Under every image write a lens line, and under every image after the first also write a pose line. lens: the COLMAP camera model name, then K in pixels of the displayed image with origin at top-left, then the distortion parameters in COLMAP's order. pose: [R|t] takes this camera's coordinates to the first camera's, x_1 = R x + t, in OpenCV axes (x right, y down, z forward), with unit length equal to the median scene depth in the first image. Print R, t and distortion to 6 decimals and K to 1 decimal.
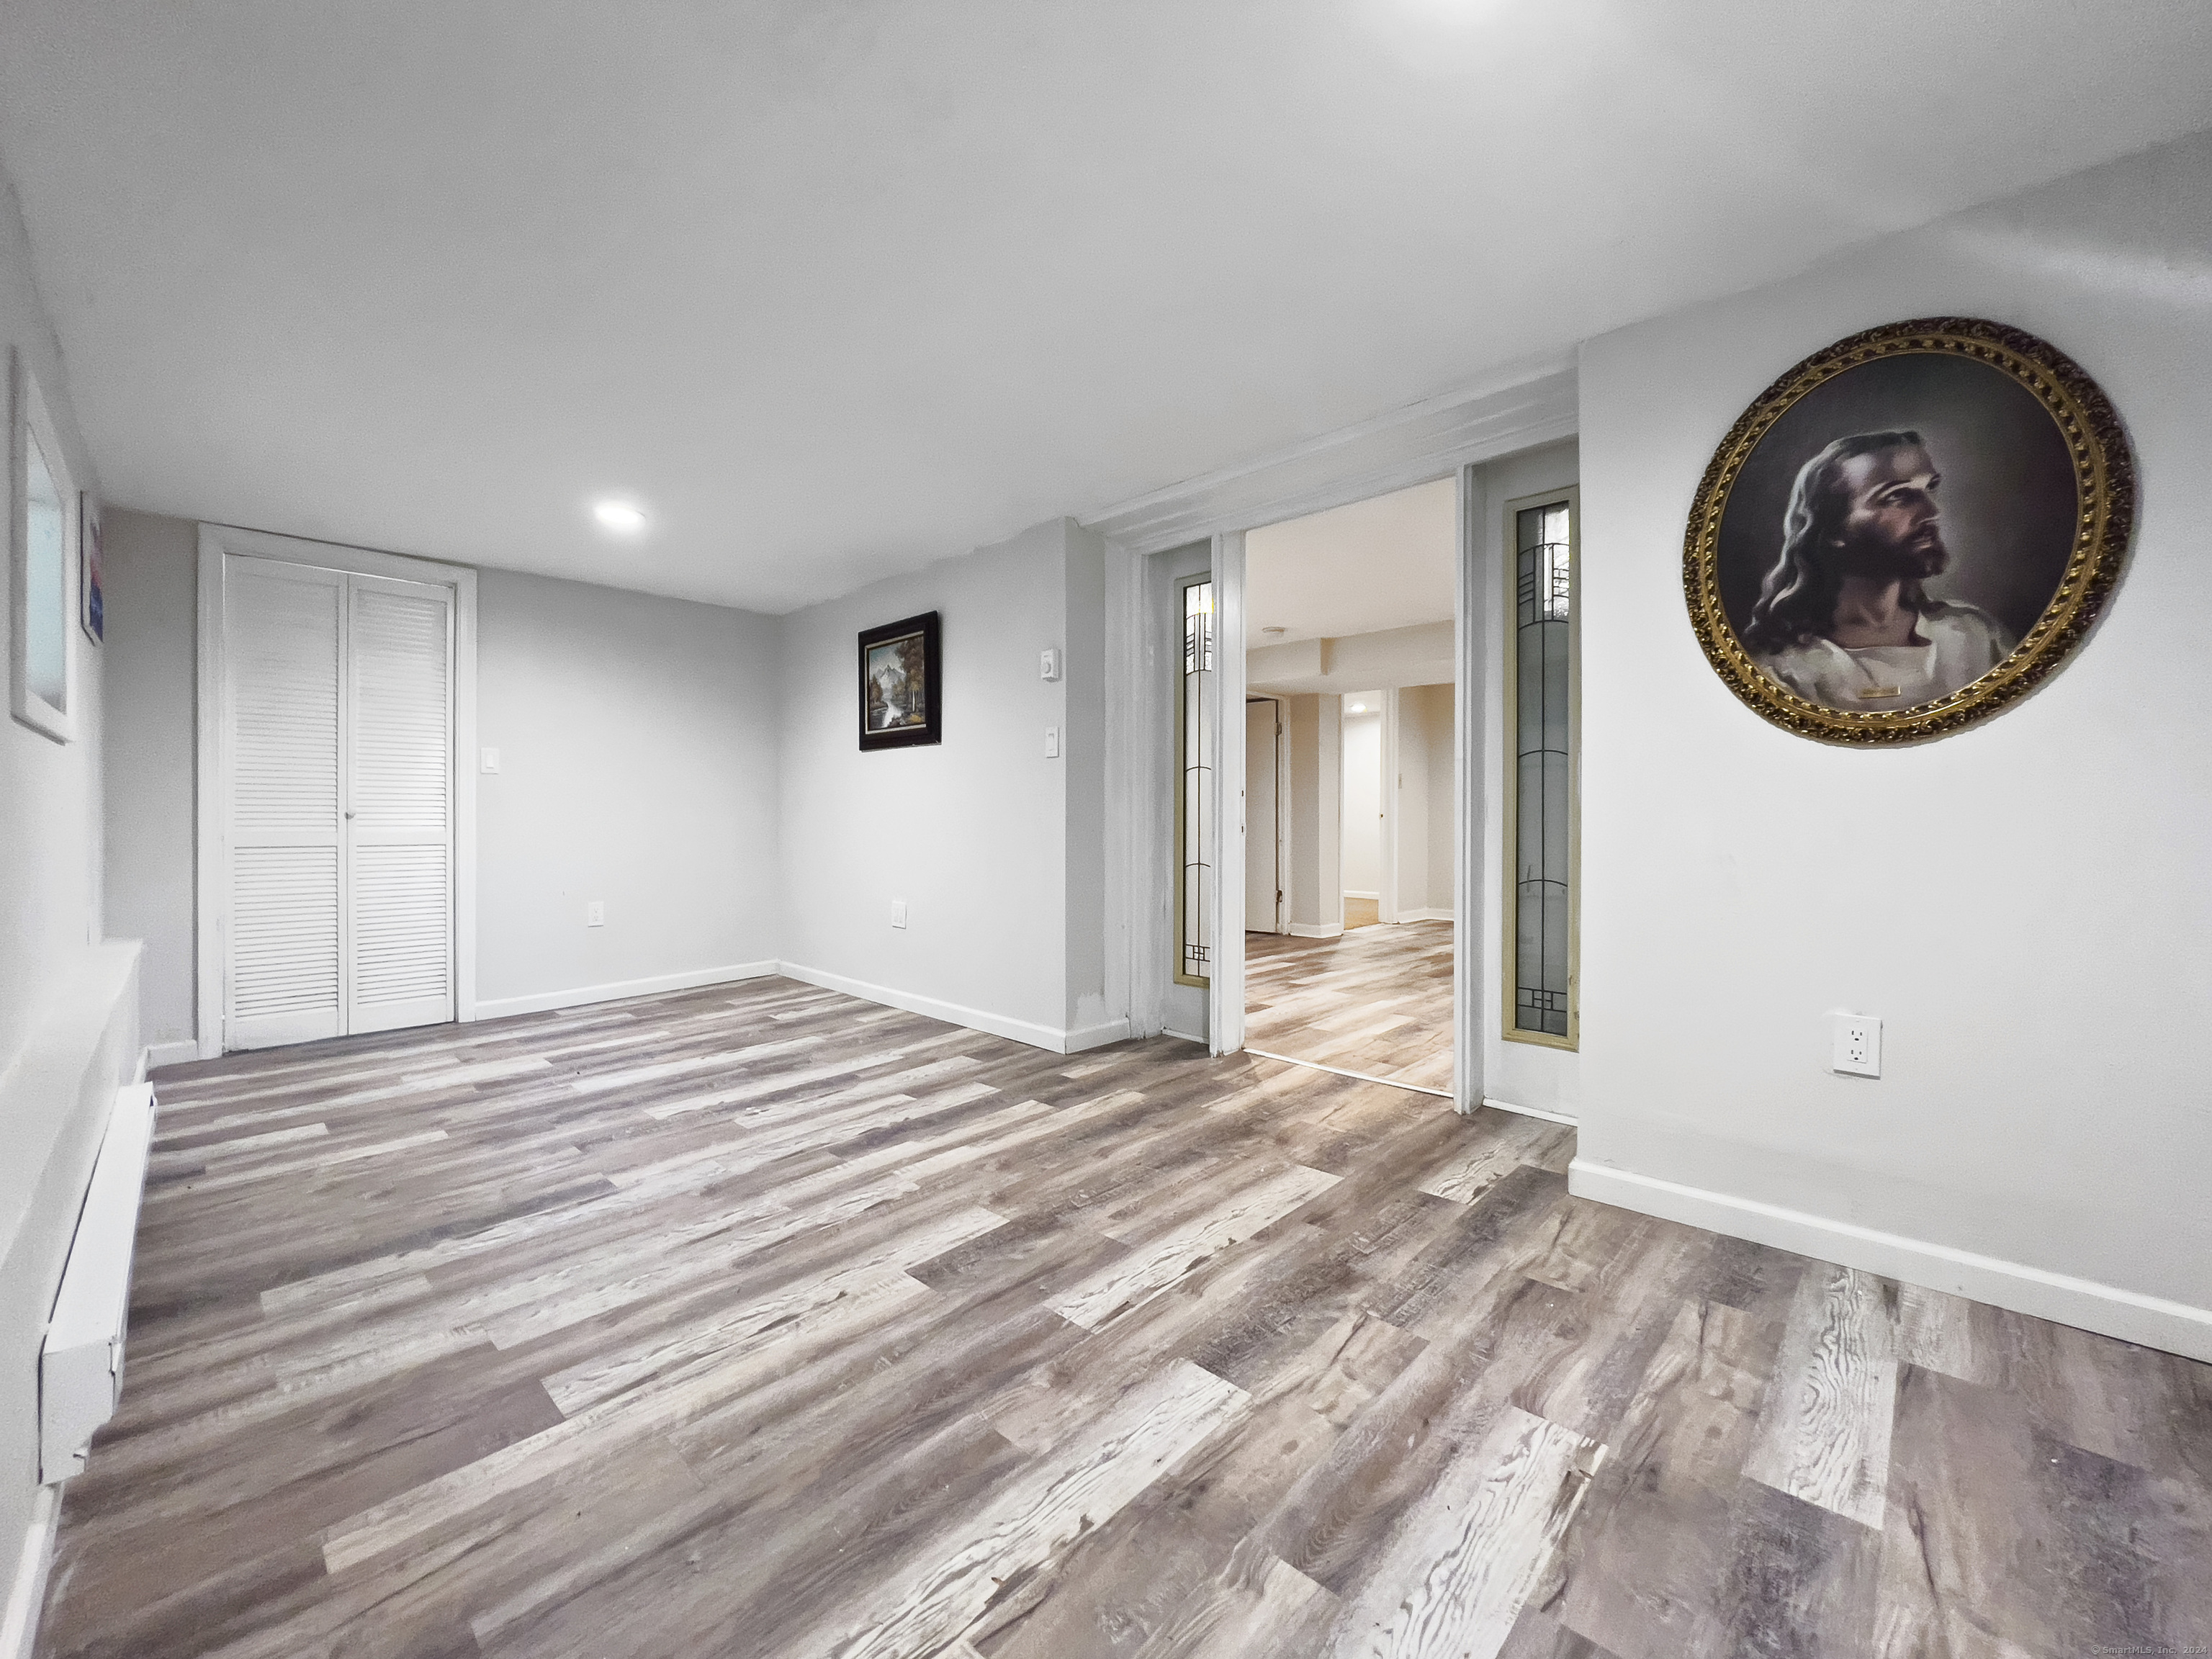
lens RADIAL K [[902.7, 0, 1098.2], [0, 902.7, 828.0], [0, 0, 1]] dist [-0.000343, 0.000402]
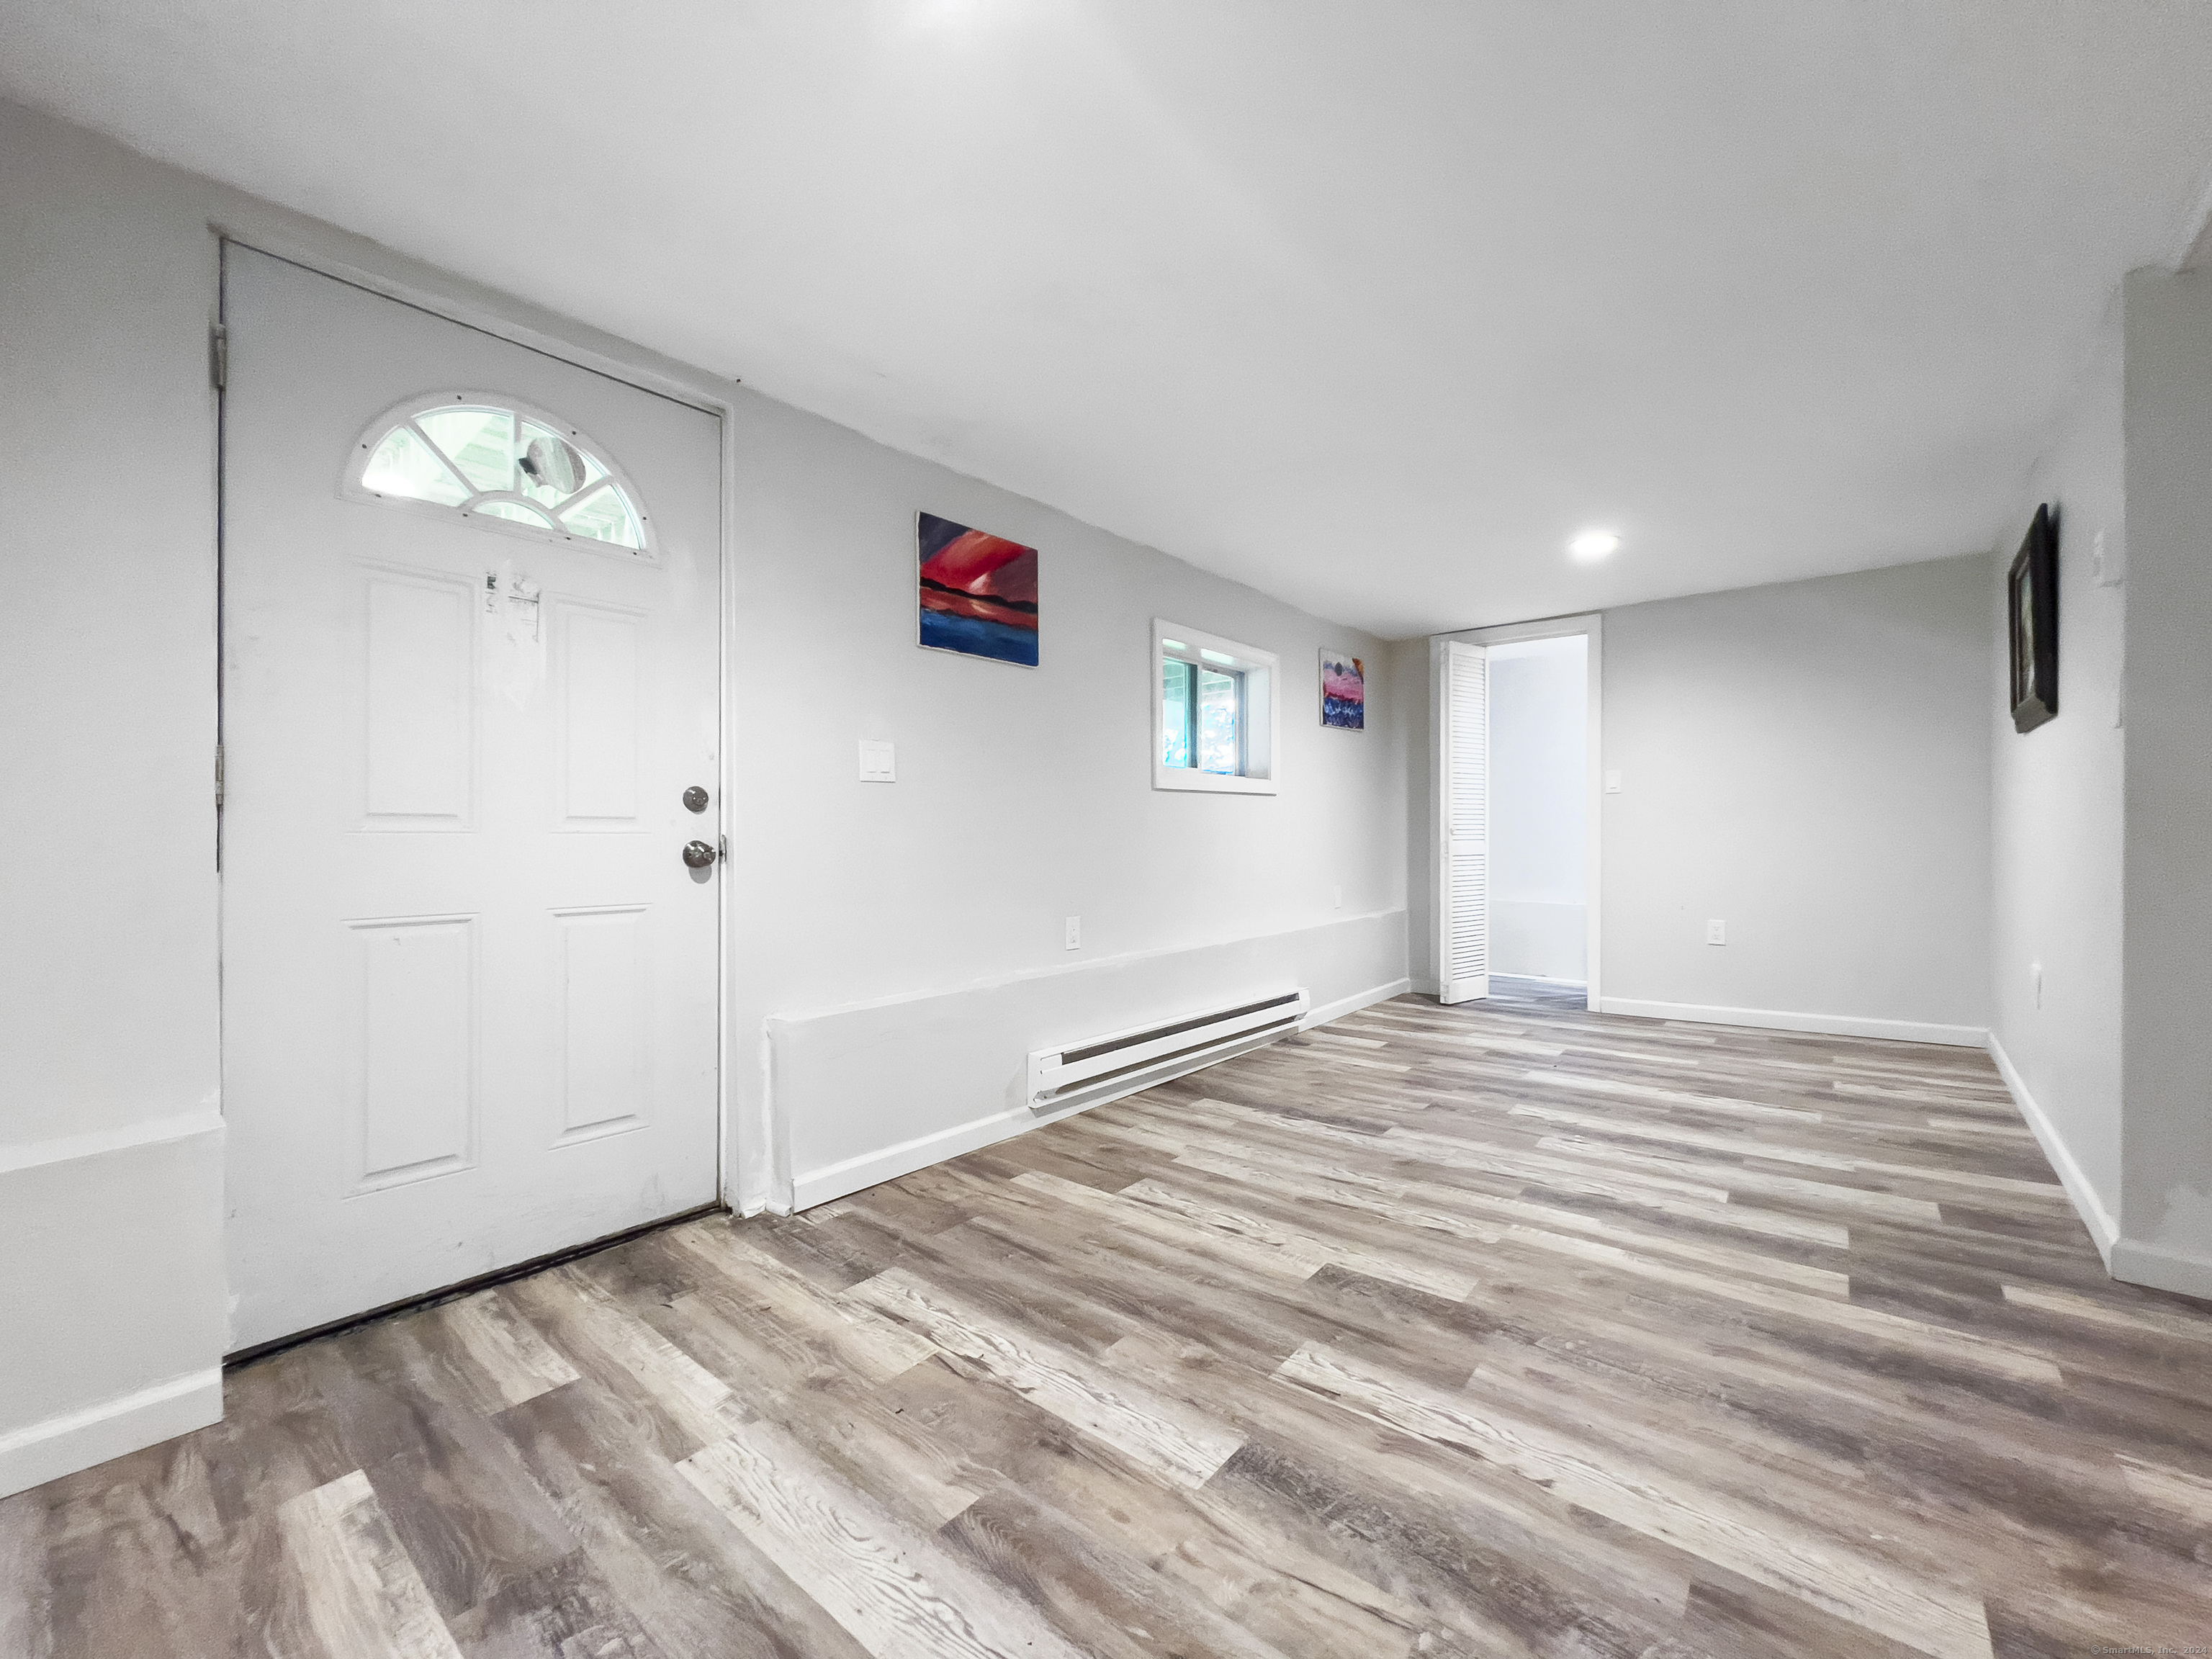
lens RADIAL K [[886.3, 0, 1100.7], [0, 886.3, 831.5], [0, 0, 1]] dist [-0.001695, 0.000696]
pose [[0.059754, -0.000110, -0.998213, 0.771088], [-0.005001, 0.999987, -0.000409, -0.018276], [0.998201, 0.005017, 0.059752, 0.627708]]
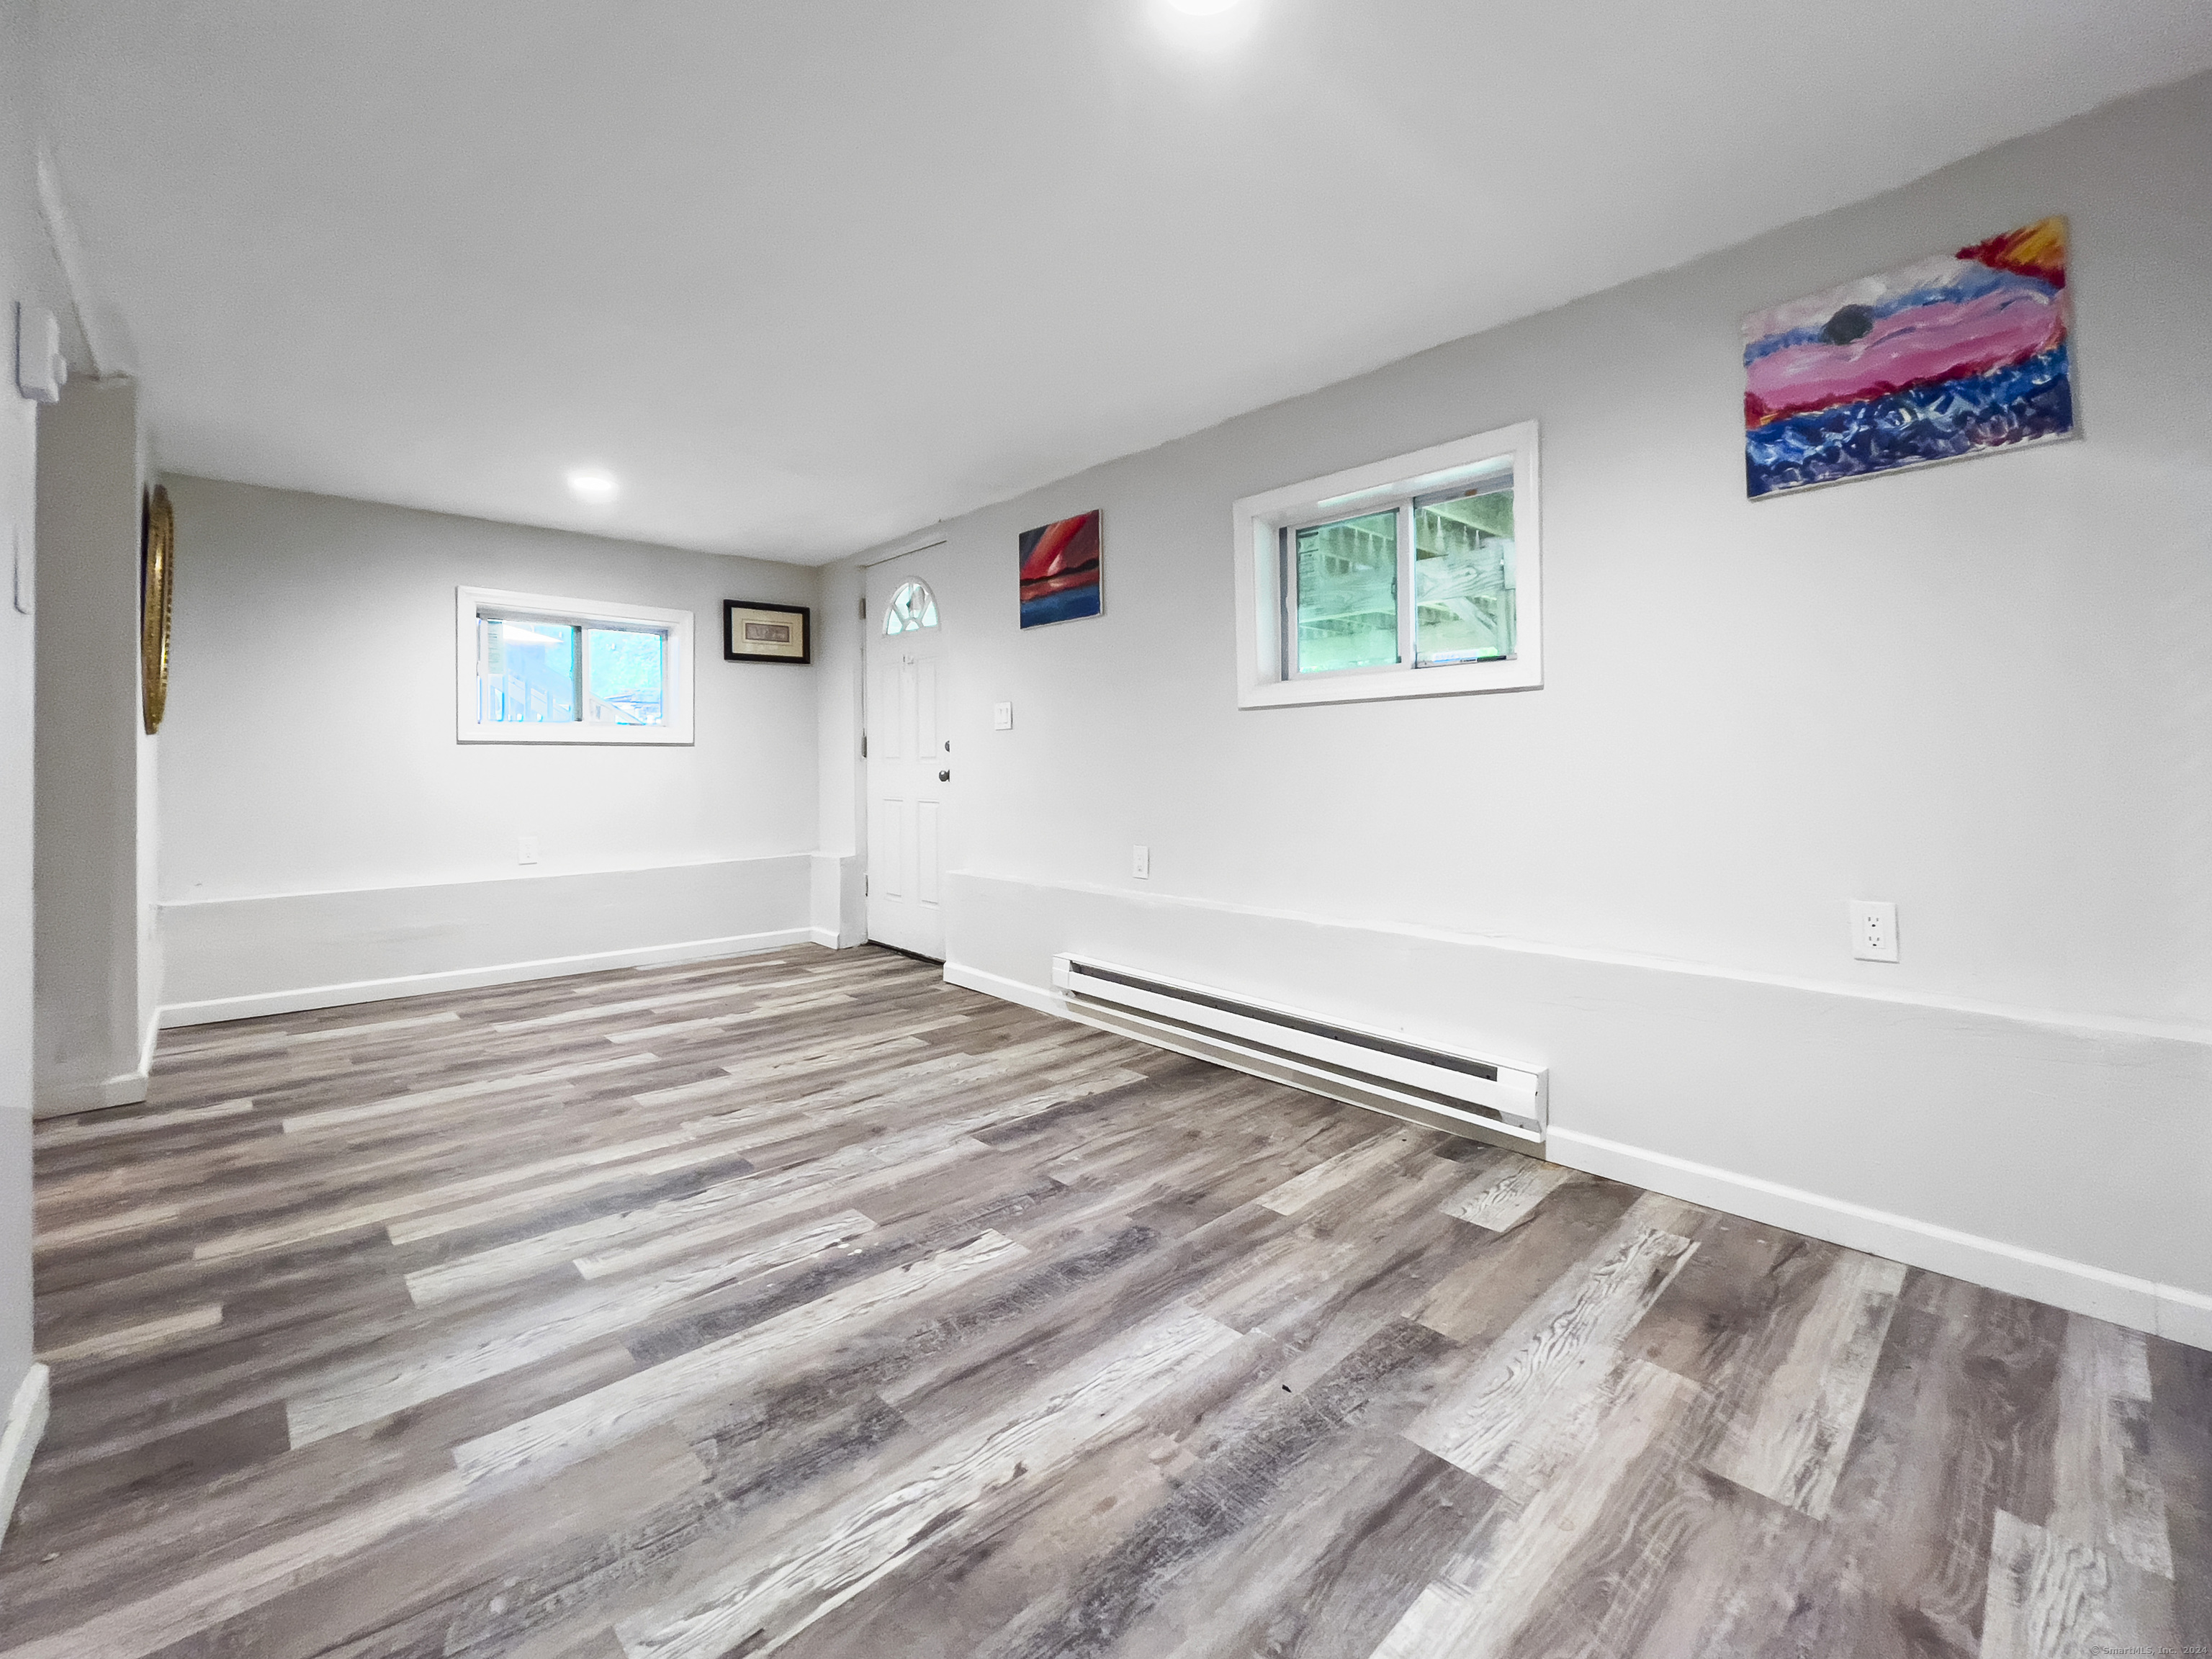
lens RADIAL K [[886.3, 0, 1109.9], [0, 886.3, 755.6], [0, 0, 1]] dist [-0.001695, 0.000696]
pose [[-0.999584, 0.010297, 0.026954, -0.838187], [0.010282, 0.999947, -0.000689, -0.030037], [-0.026960, -0.000411, -0.999636, 2.316094]]
